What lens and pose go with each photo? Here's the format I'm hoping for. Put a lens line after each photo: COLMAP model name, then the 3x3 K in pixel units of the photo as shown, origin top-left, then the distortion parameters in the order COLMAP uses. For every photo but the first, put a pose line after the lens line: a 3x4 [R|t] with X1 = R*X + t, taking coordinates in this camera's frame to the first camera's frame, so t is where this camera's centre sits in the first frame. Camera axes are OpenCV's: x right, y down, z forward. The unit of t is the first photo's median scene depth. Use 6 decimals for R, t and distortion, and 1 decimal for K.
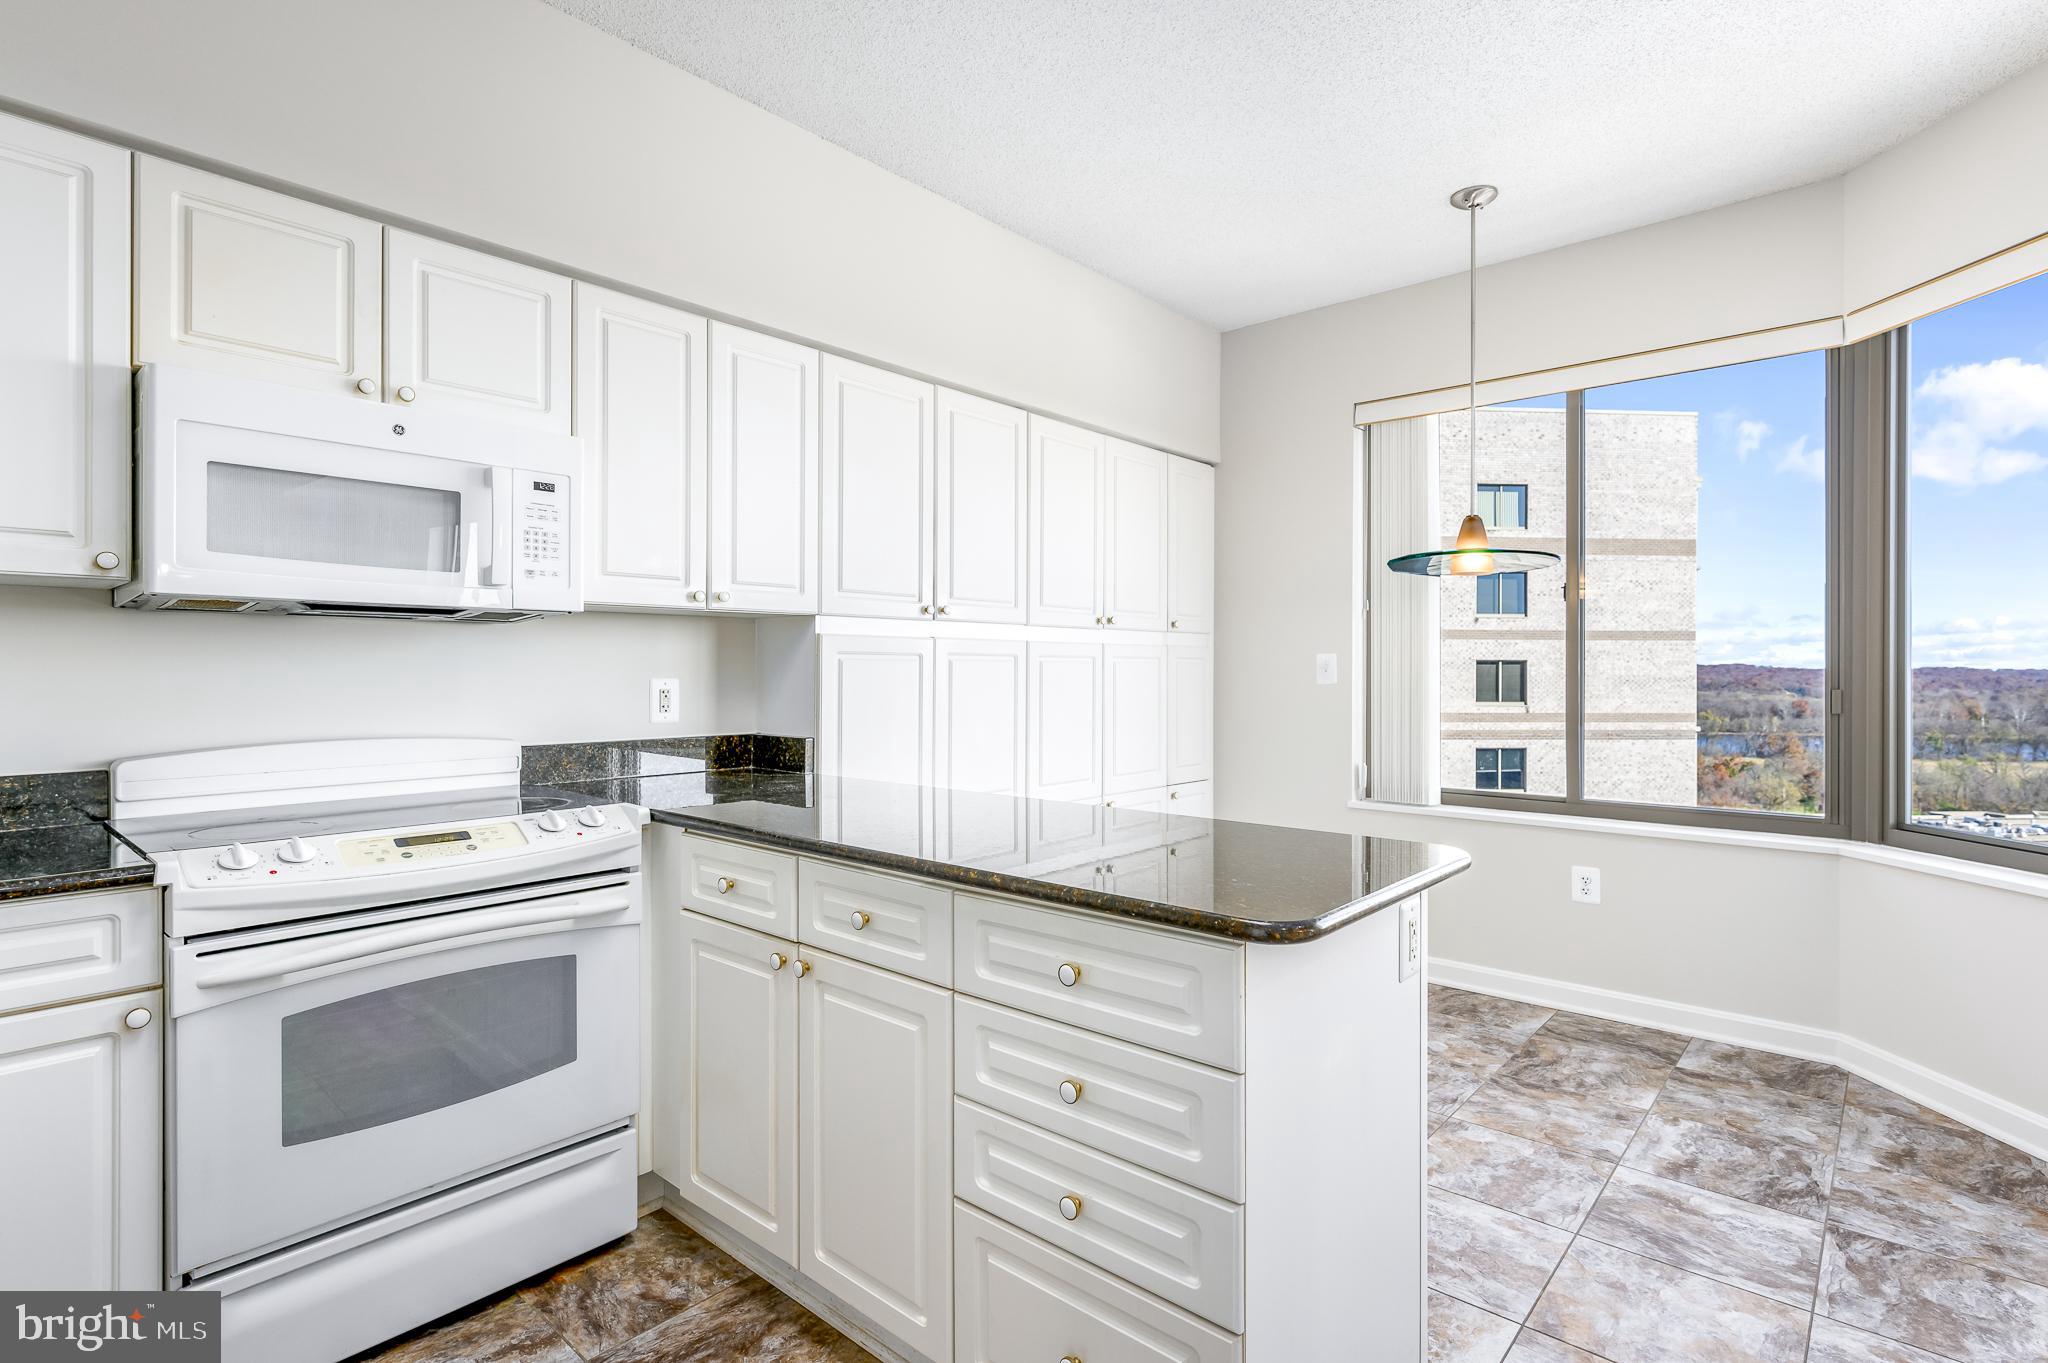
lens RADIAL K [[996.0, 0, 1040.1], [0, 996.0, 675.1], [0, 0, 1]] dist [-0.000147, -0.001050]
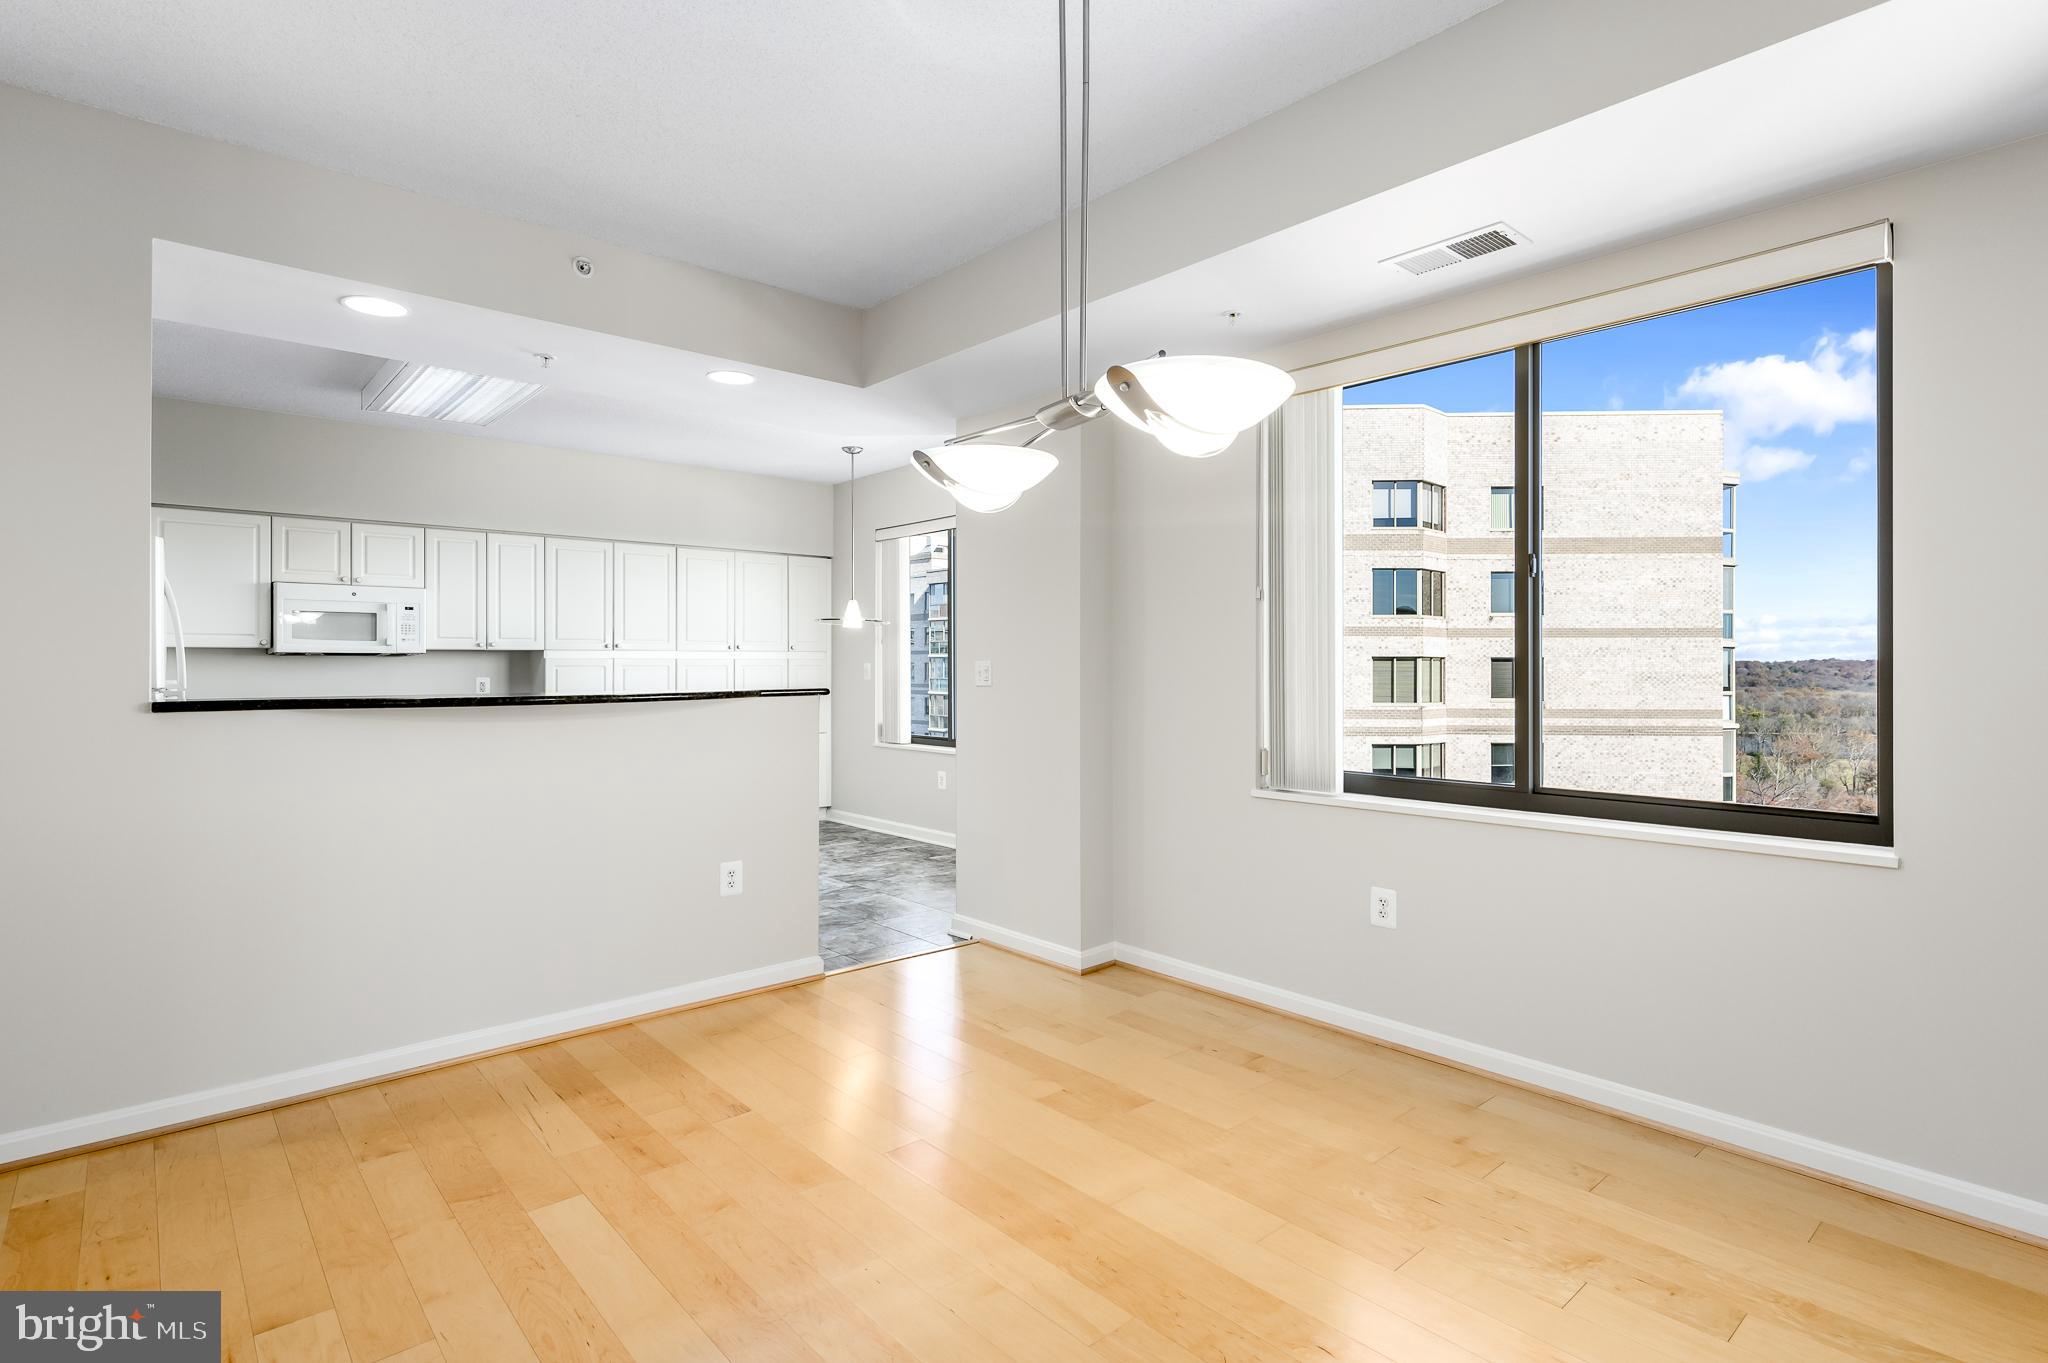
lens RADIAL K [[1001.2, 0, 1026.6], [0, 1001.2, 669.2], [0, 0, 1]] dist [0.001841, 0.000070]
pose [[0.992069, -0.001785, -0.125681, 1.066046], [0.001408, 0.999994, -0.003088, -0.005959], [0.125686, 0.002886, 0.992066, -1.061154]]
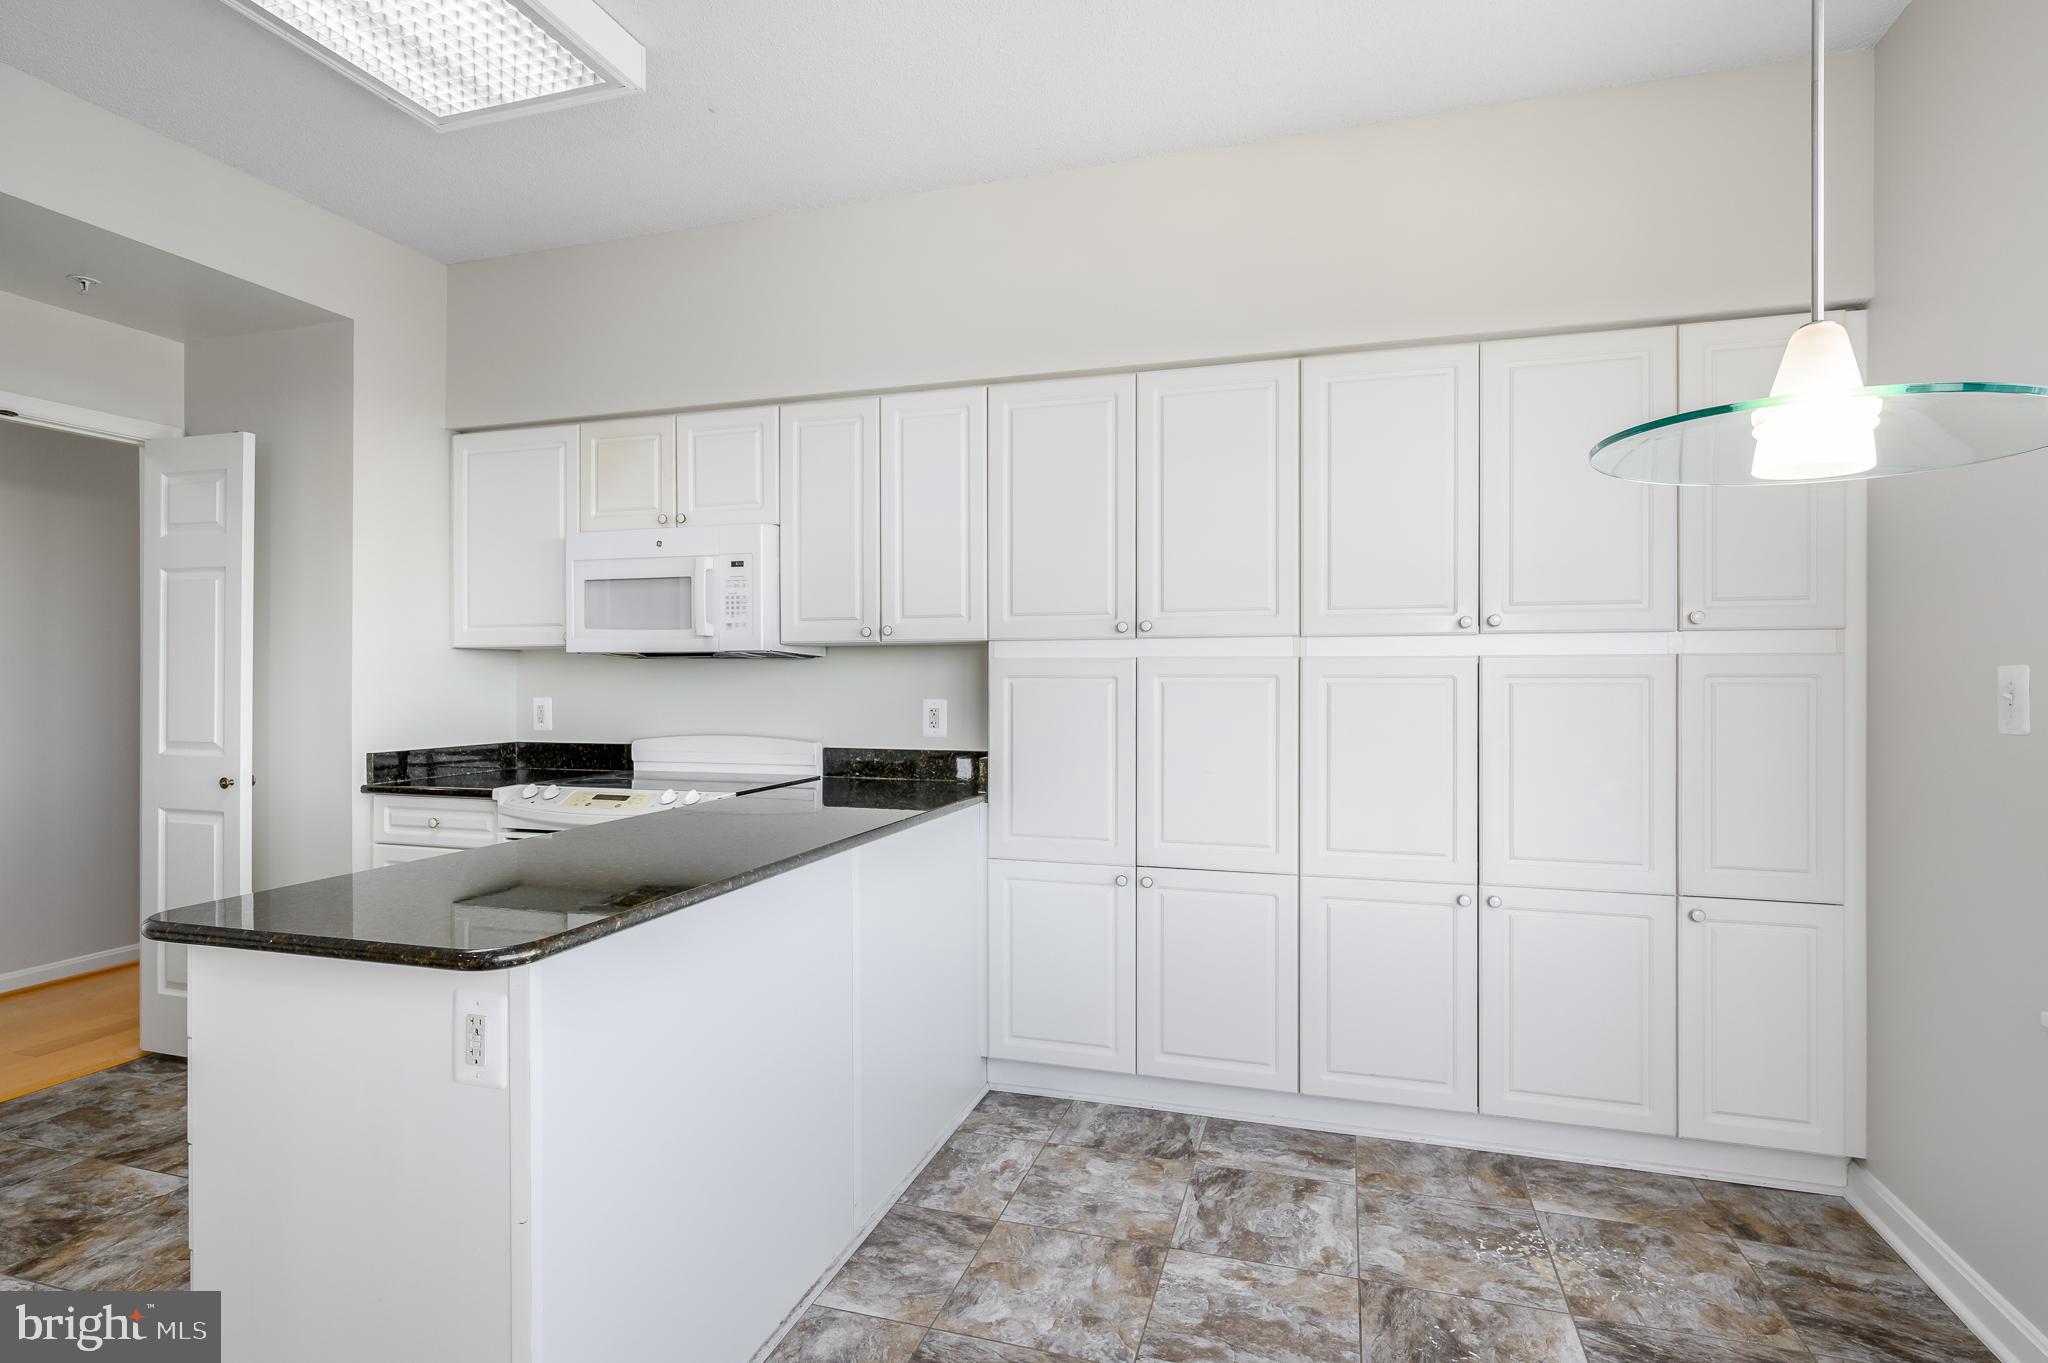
lens RADIAL K [[990.1, 0, 1036.6], [0, 990.1, 678.4], [0, 0, 1]] dist [-0.000173, 0.000426]
pose [[0.411518, -0.000426, -0.911401, 0.661552], [-0.005002, 0.999984, -0.002726, -0.016778], [0.911388, 0.005680, 0.411510, 0.556186]]
